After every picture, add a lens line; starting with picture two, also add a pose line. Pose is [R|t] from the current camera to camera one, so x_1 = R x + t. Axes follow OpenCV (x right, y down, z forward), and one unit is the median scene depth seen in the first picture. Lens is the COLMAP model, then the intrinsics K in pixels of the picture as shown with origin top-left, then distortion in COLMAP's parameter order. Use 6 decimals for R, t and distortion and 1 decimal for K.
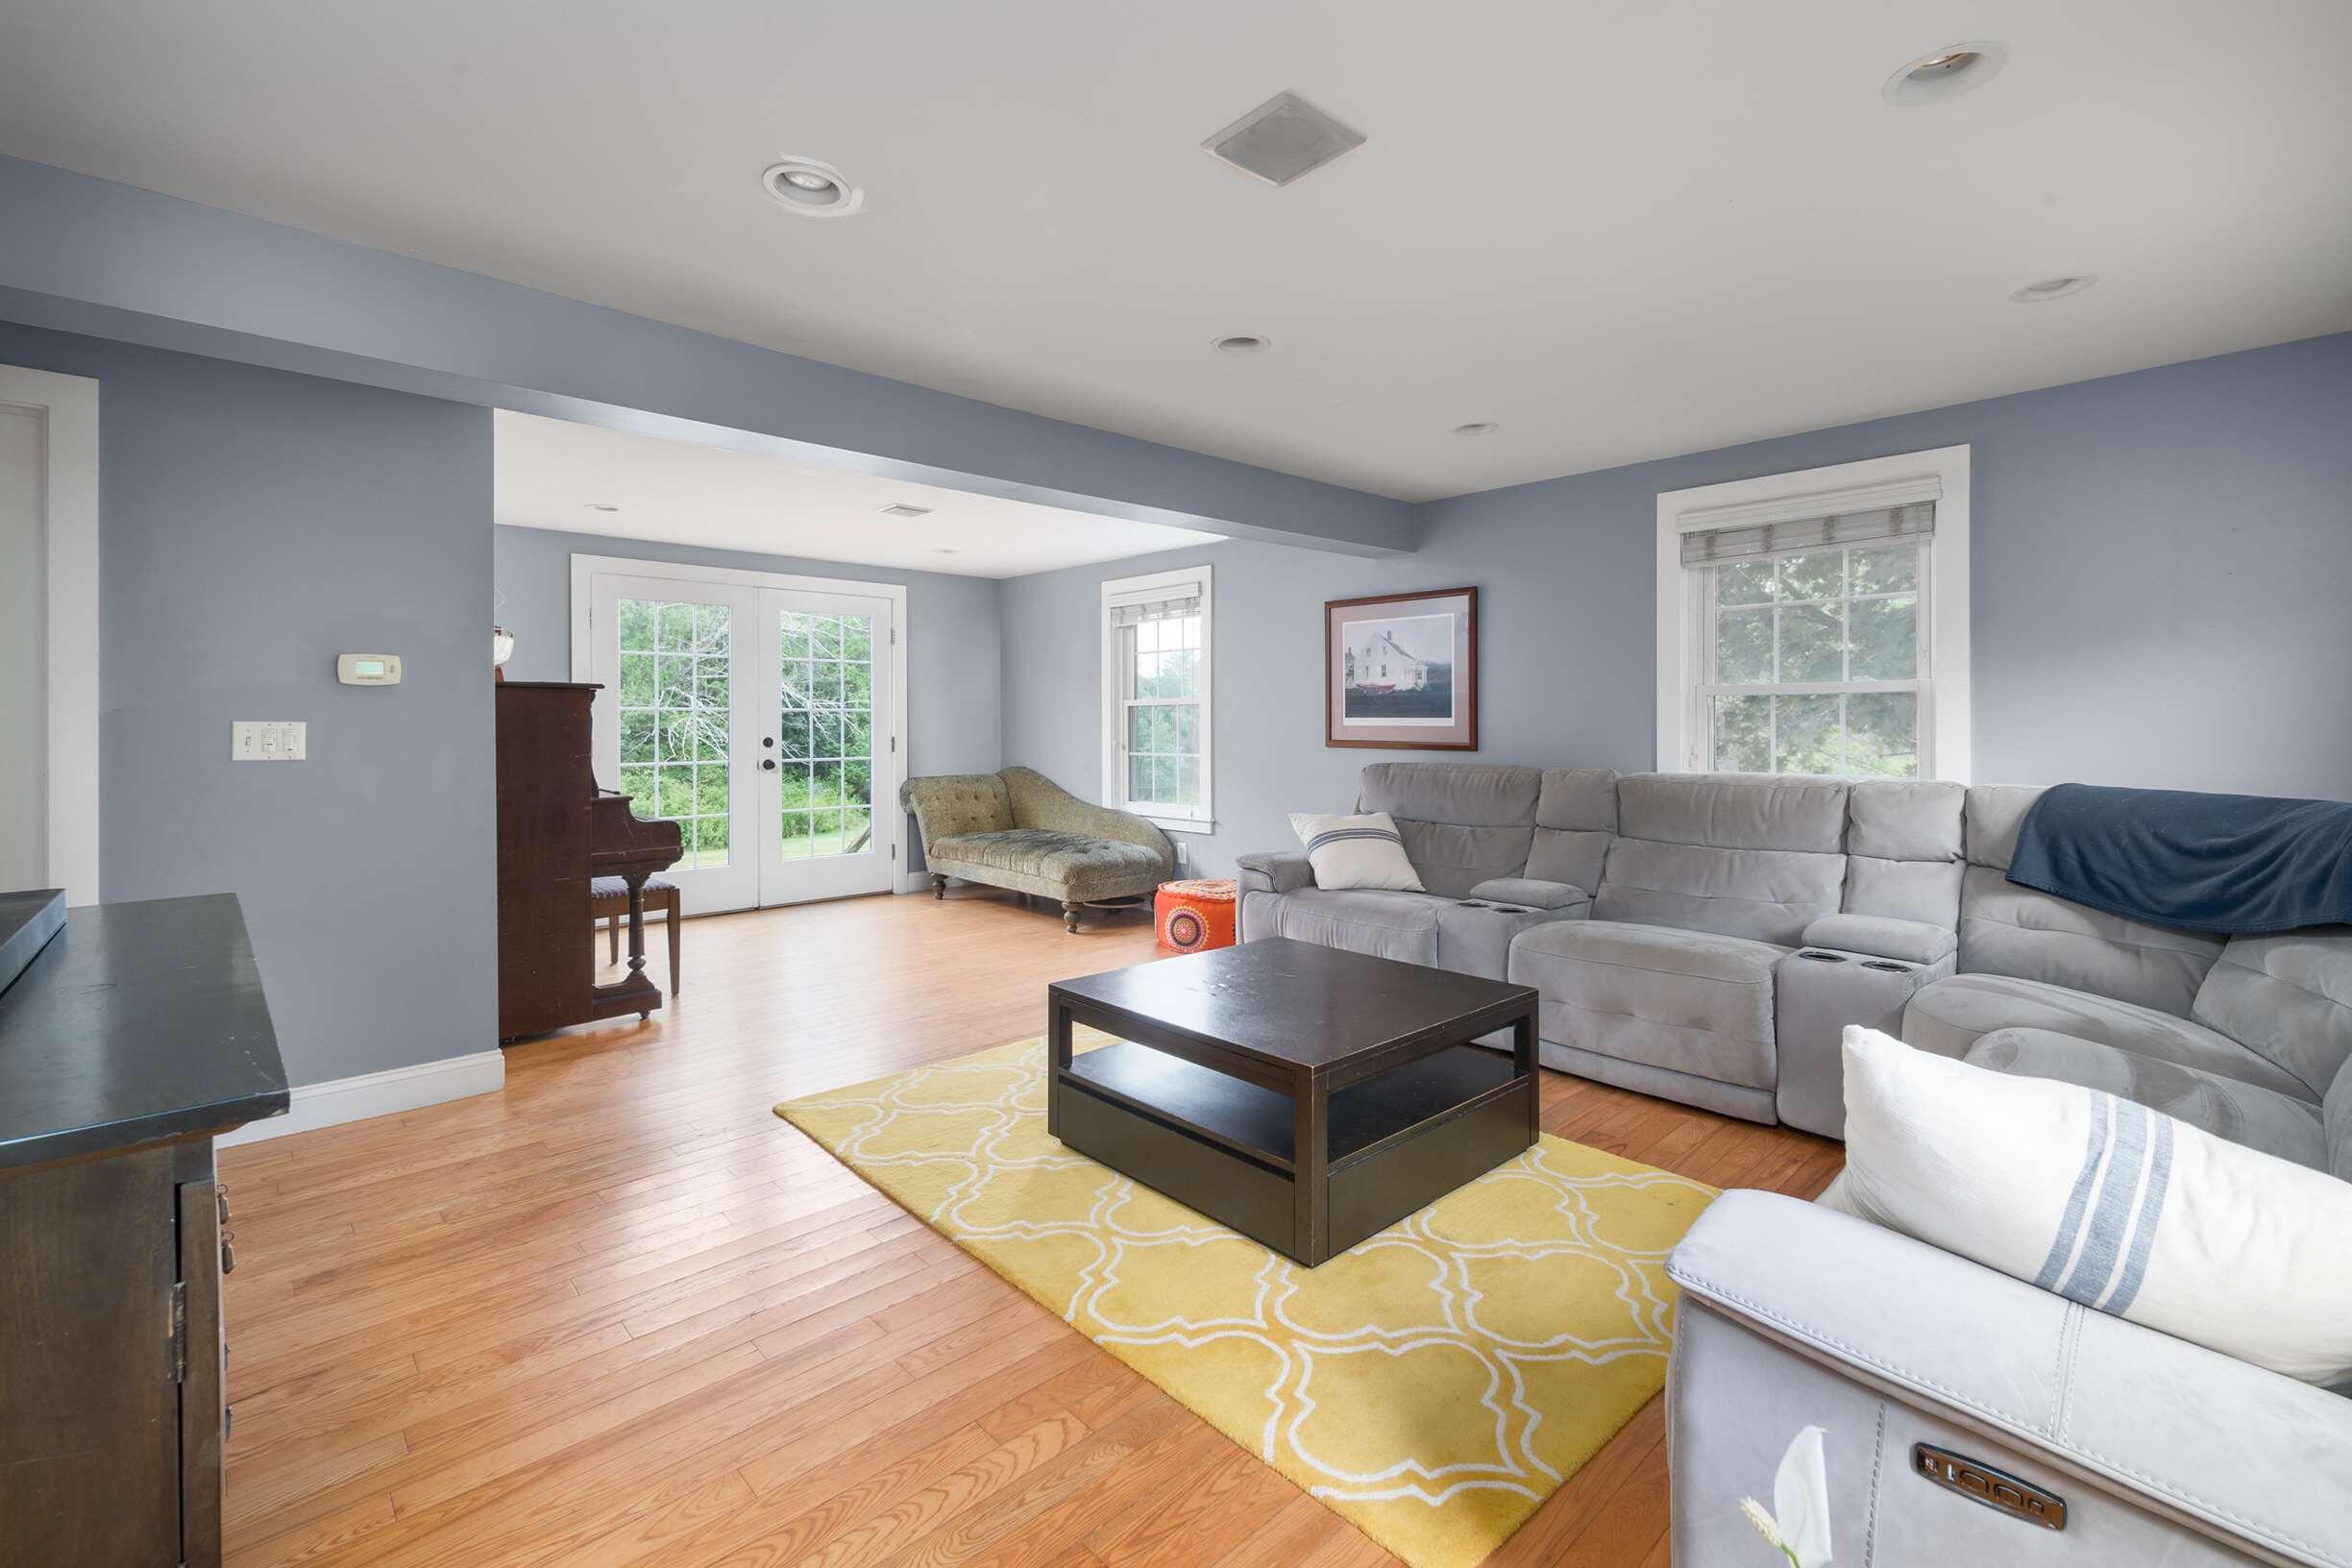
lens RADIAL K [[1017.1, 0, 1194.4], [0, 1017.1, 729.4], [0, 0, 1]] dist [-0.007305, -0.000312]
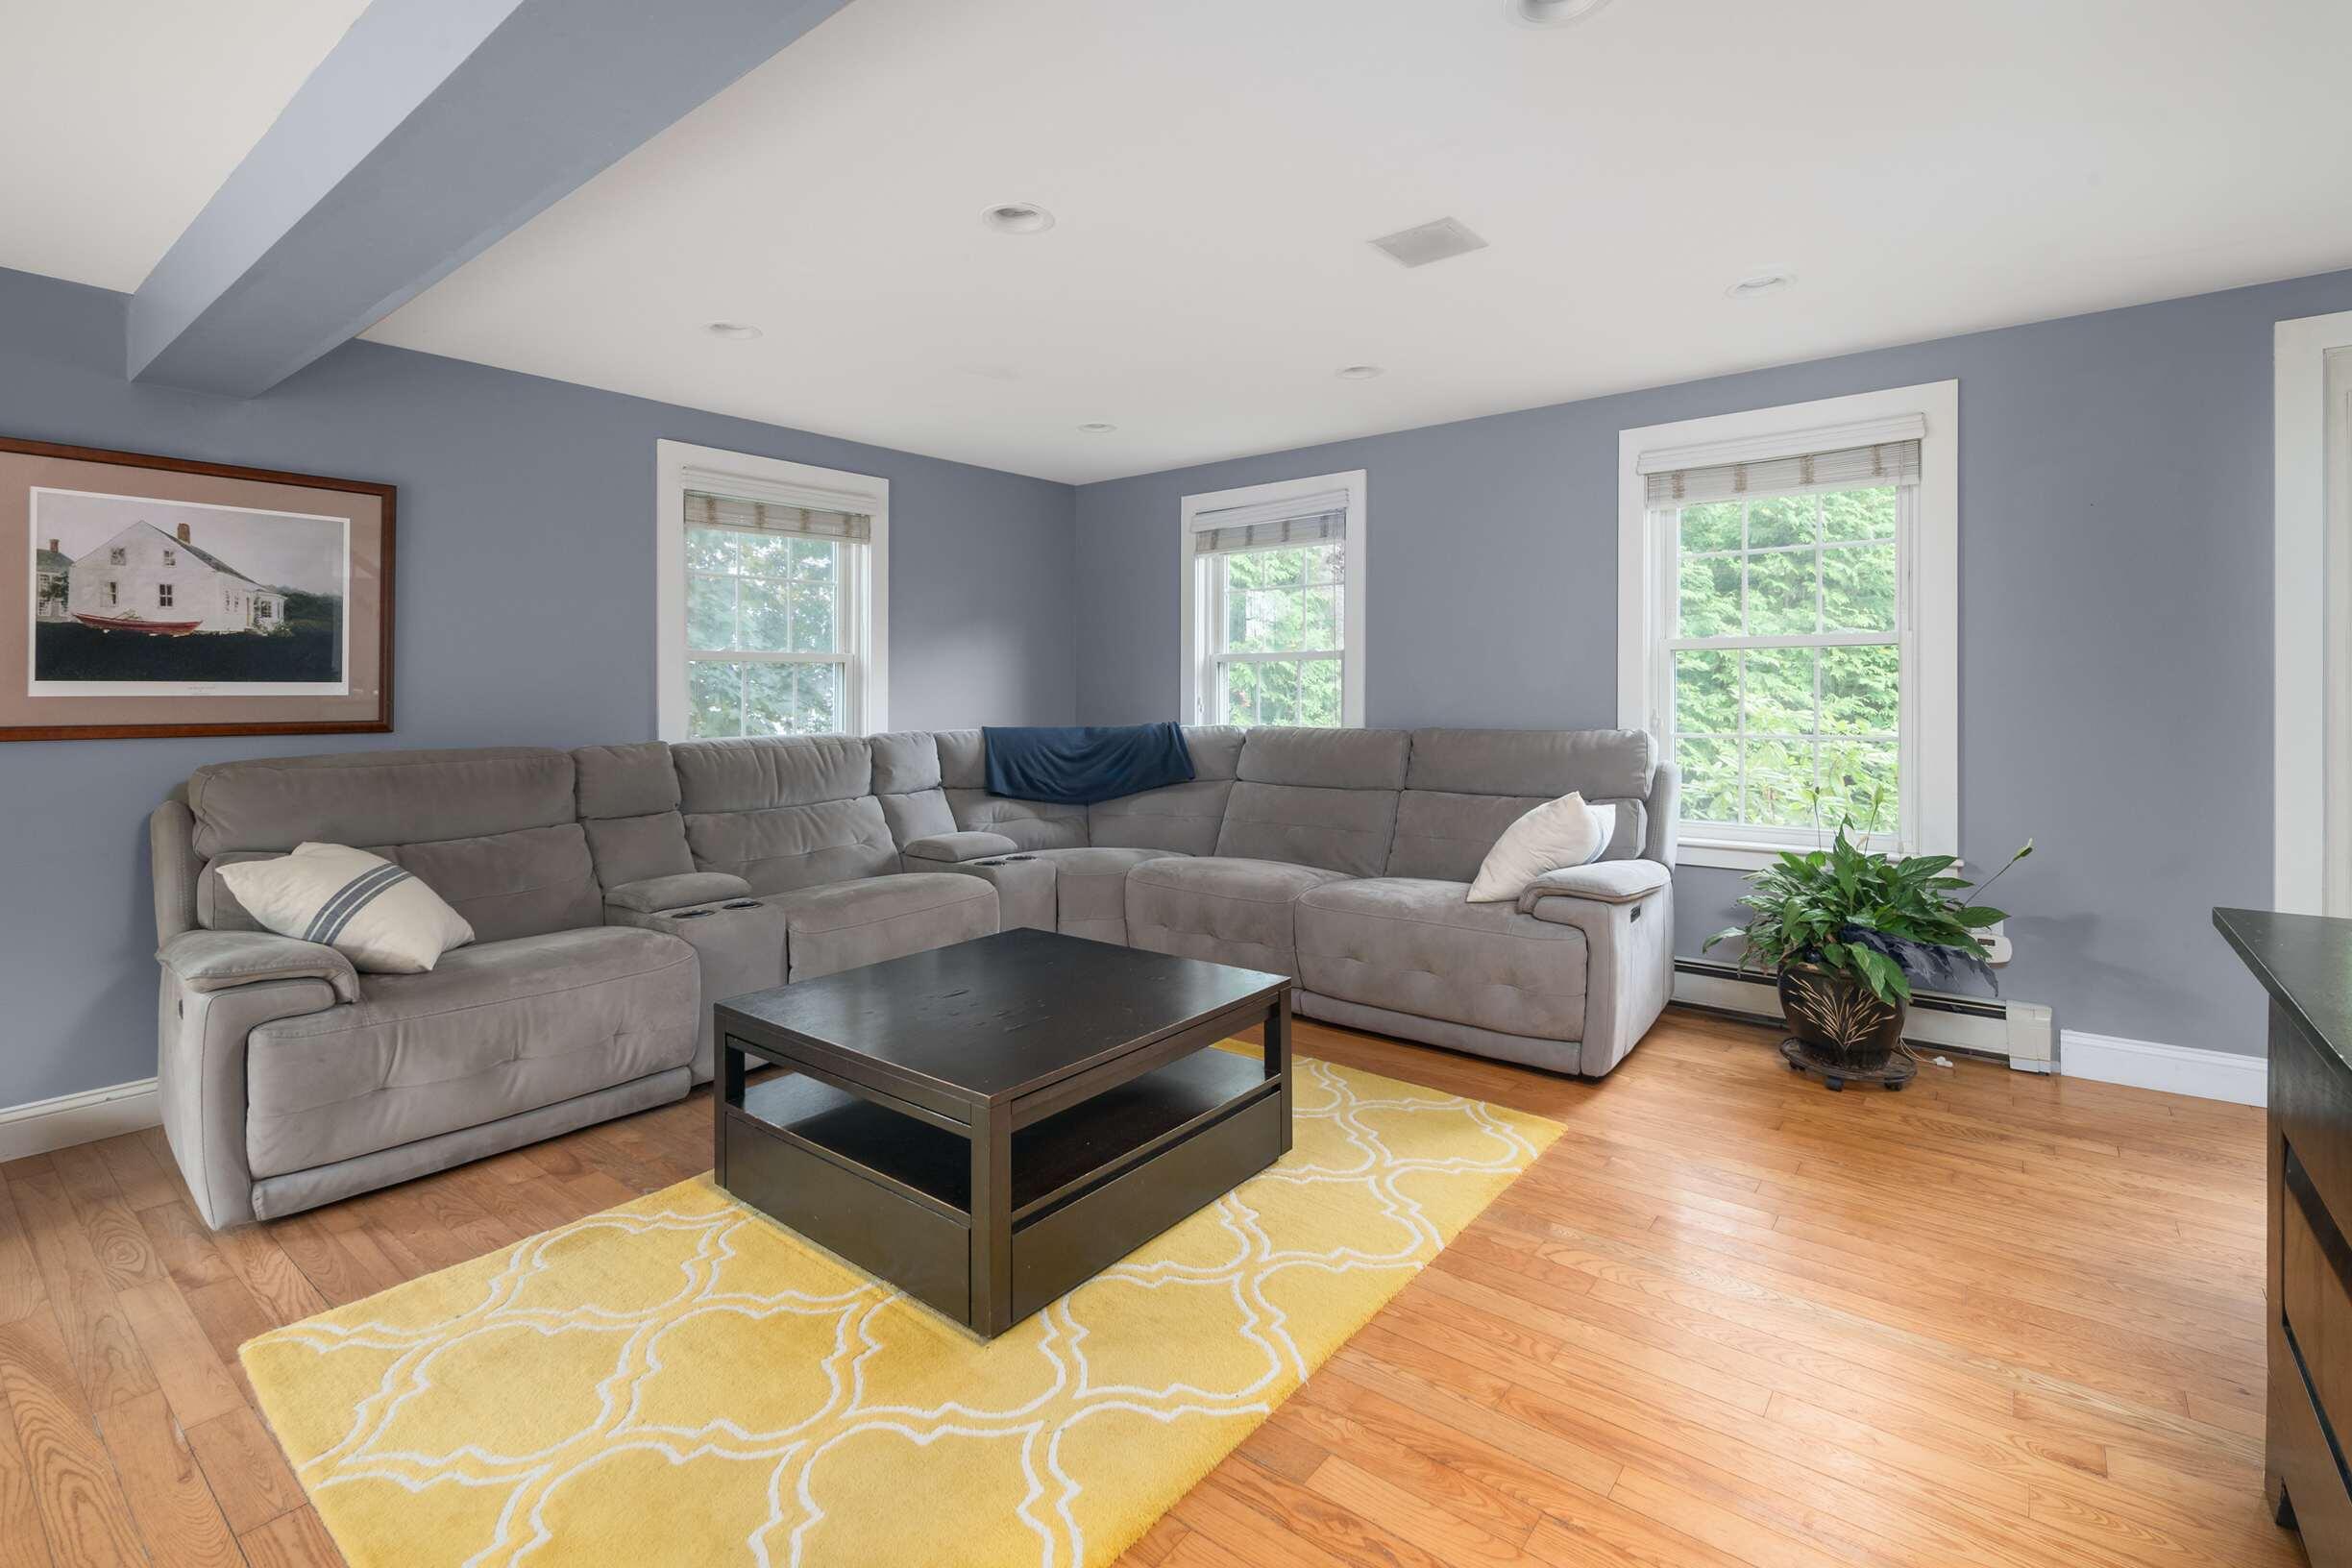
lens RADIAL K [[1067.4, 0, 1170.4], [0, 1067.4, 682.0], [0, 0, 1]] dist [0.002555, 0.000263]
pose [[-0.130287, 0.011858, 0.991405, -0.482910], [0.017626, 0.999798, -0.009642, 0.004211], [-0.991320, 0.016219, -0.130469, 0.579514]]
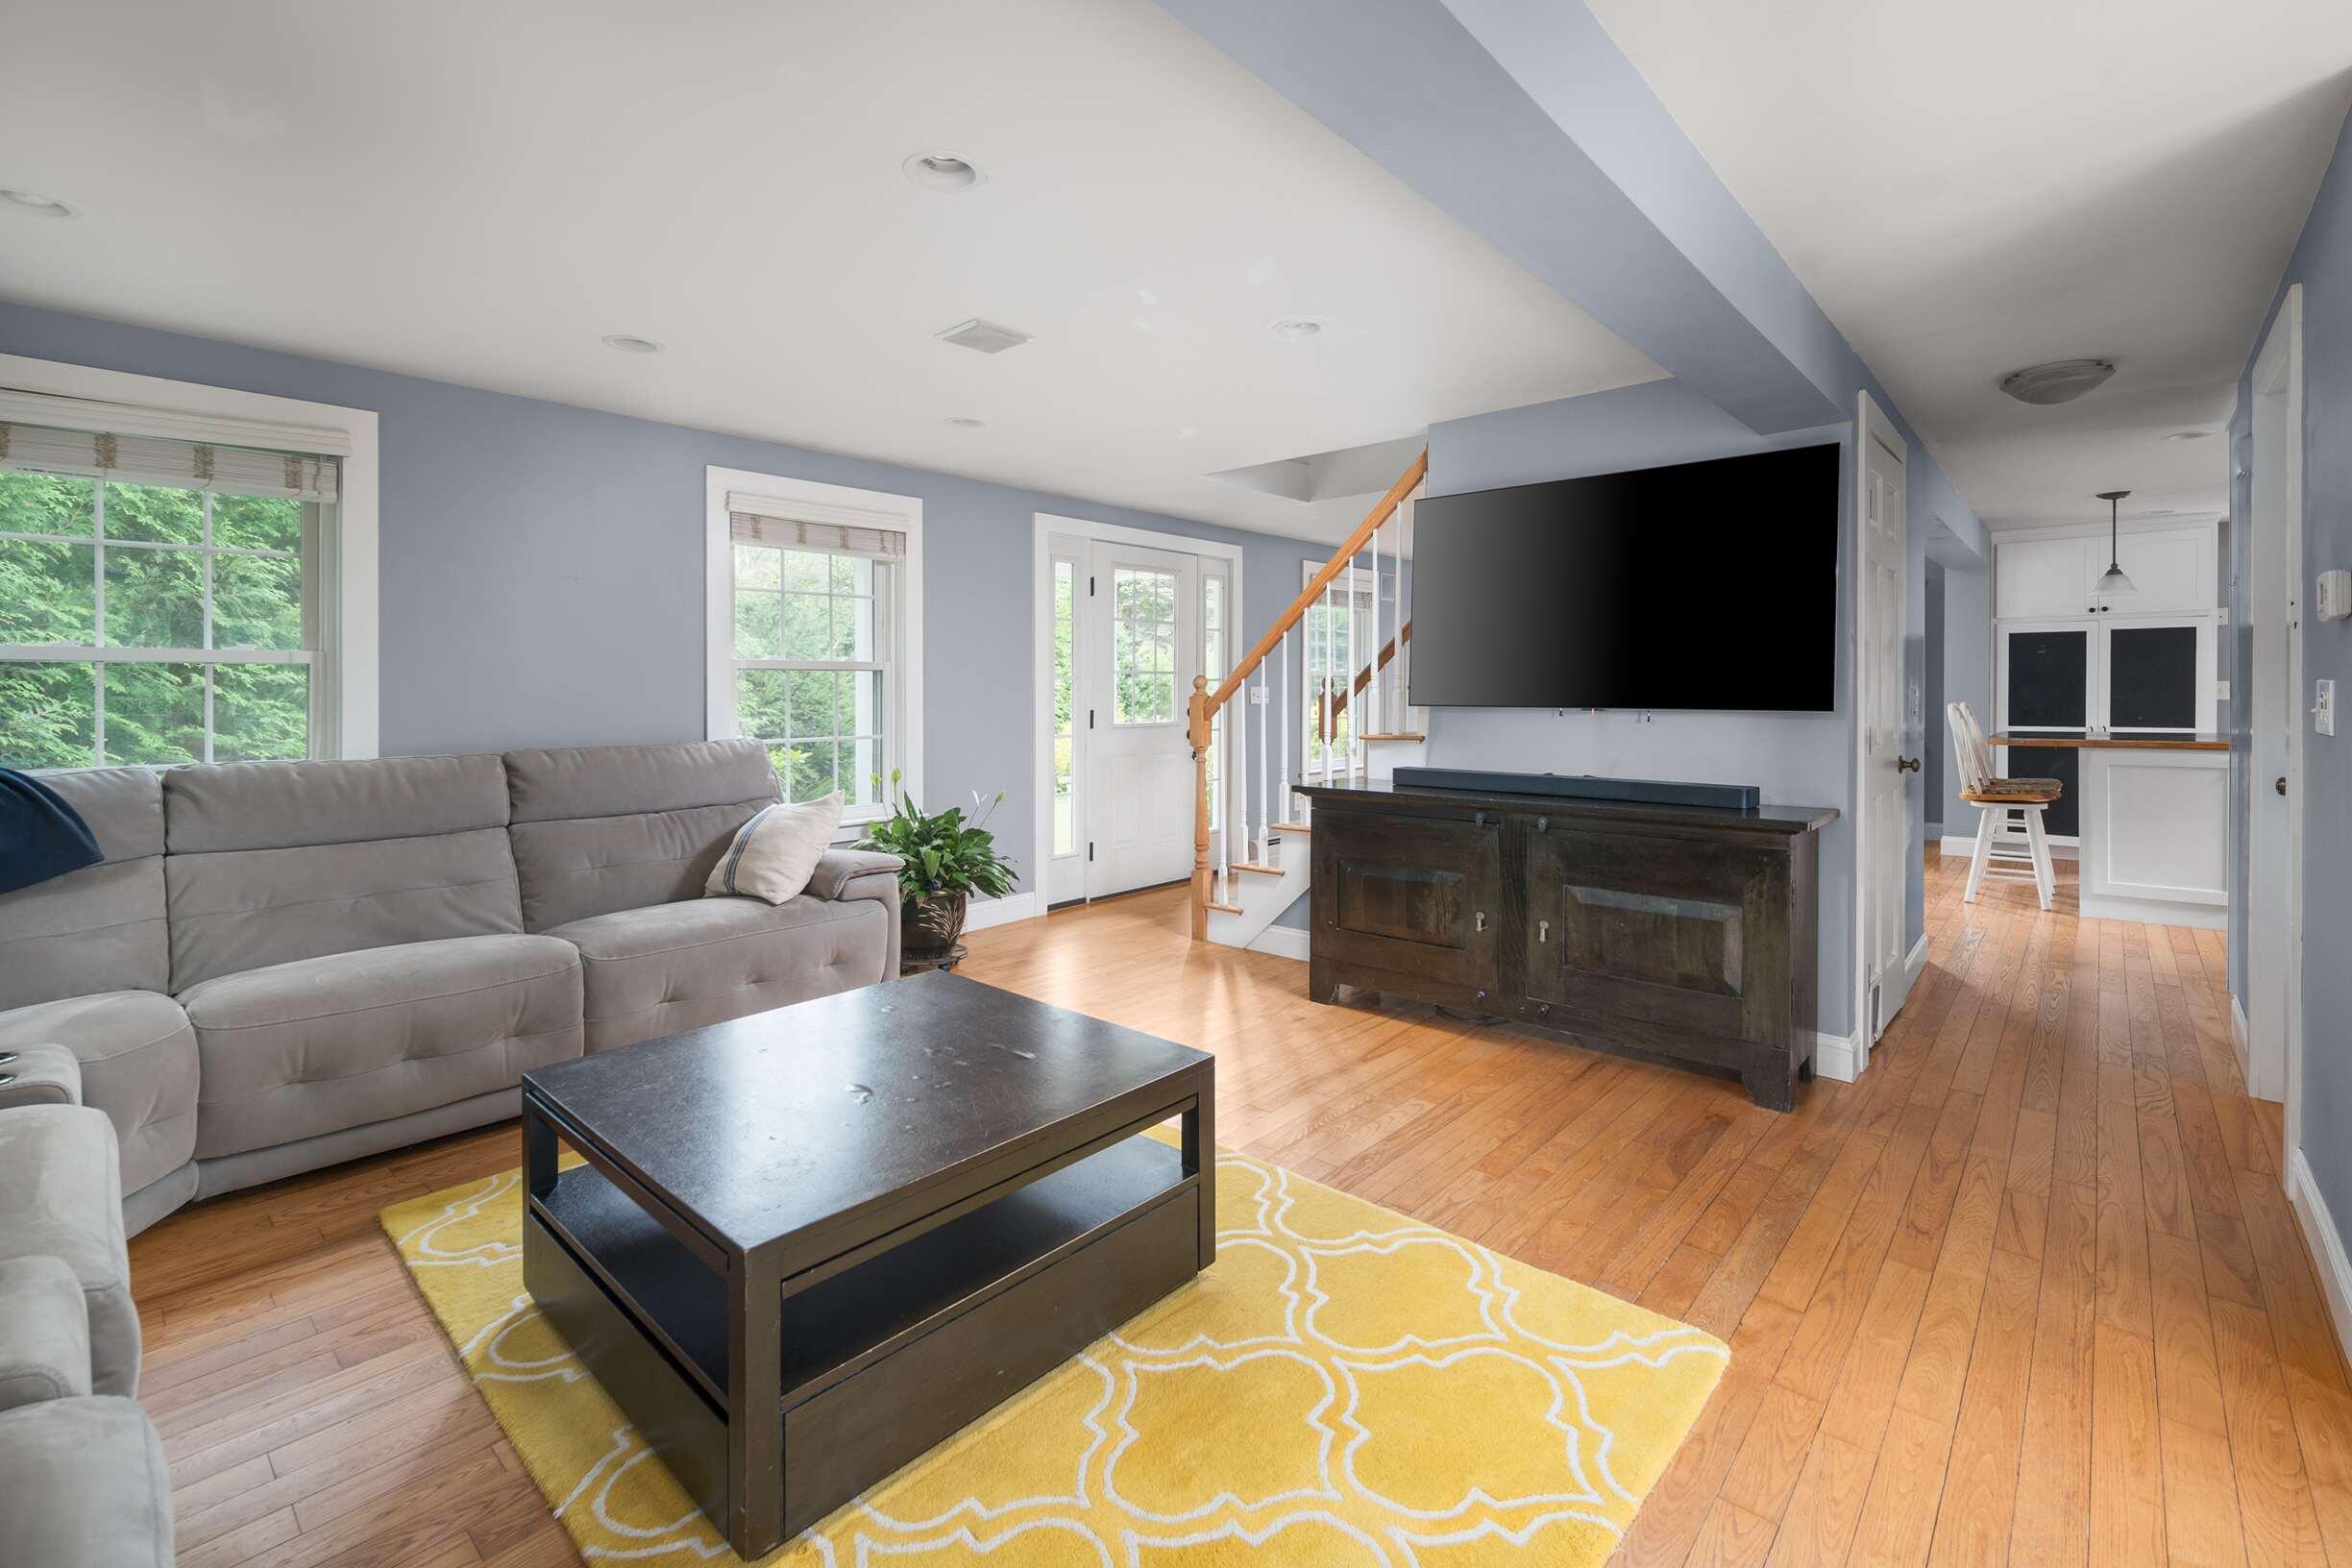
lens RADIAL K [[1017.1, 0, 1193.4], [0, 1017.1, 702.2], [0, 0, 1]] dist [-0.007305, -0.000312]
pose [[-0.996611, 0.010620, -0.081568, -0.051238], [0.009318, 0.999823, 0.016317, -0.002363], [0.081727, 0.015501, -0.996534, 1.009177]]
